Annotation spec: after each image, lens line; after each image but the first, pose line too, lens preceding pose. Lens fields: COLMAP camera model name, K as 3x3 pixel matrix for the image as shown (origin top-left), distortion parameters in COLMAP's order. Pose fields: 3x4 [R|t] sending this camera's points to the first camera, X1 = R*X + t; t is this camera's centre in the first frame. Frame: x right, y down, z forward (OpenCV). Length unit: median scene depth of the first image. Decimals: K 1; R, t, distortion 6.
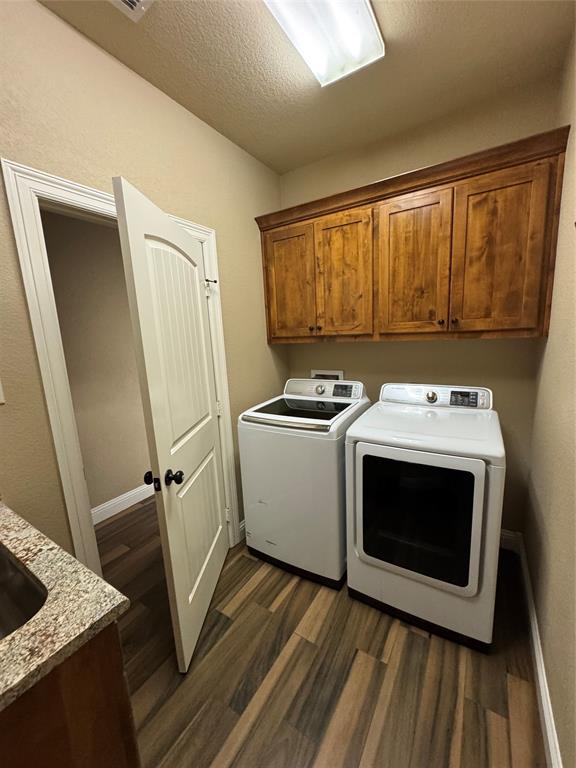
lens RADIAL K [[308.1, 0, 289.4], [0, 308.1, 382.3], [0, 0, 1]] dist [-0.001523, 0.000699]
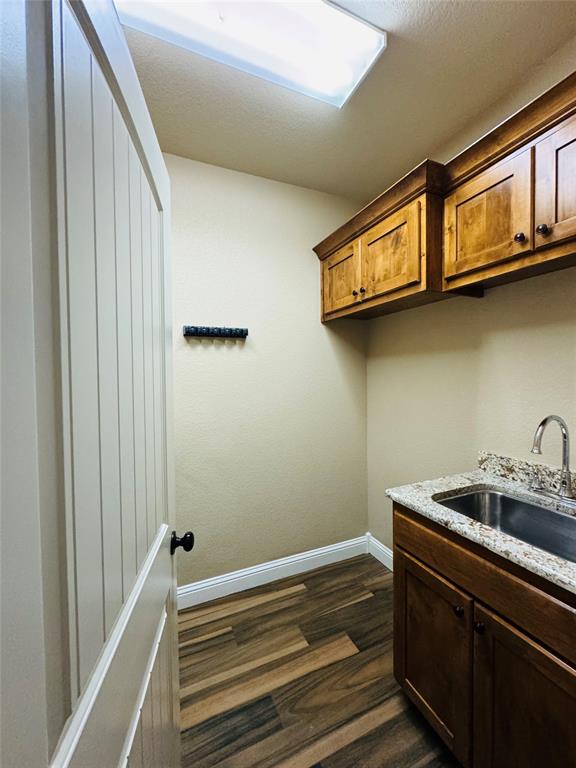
lens RADIAL K [[308.1, 0, 288.9], [0, 308.1, 385.2], [0, 0, 1]] dist [-0.001523, 0.000699]
pose [[-0.827409, 0.033646, 0.560591, -0.632344], [0.134629, 0.980980, 0.139830, -0.174545], [-0.545224, 0.191169, -0.816202, 1.567492]]
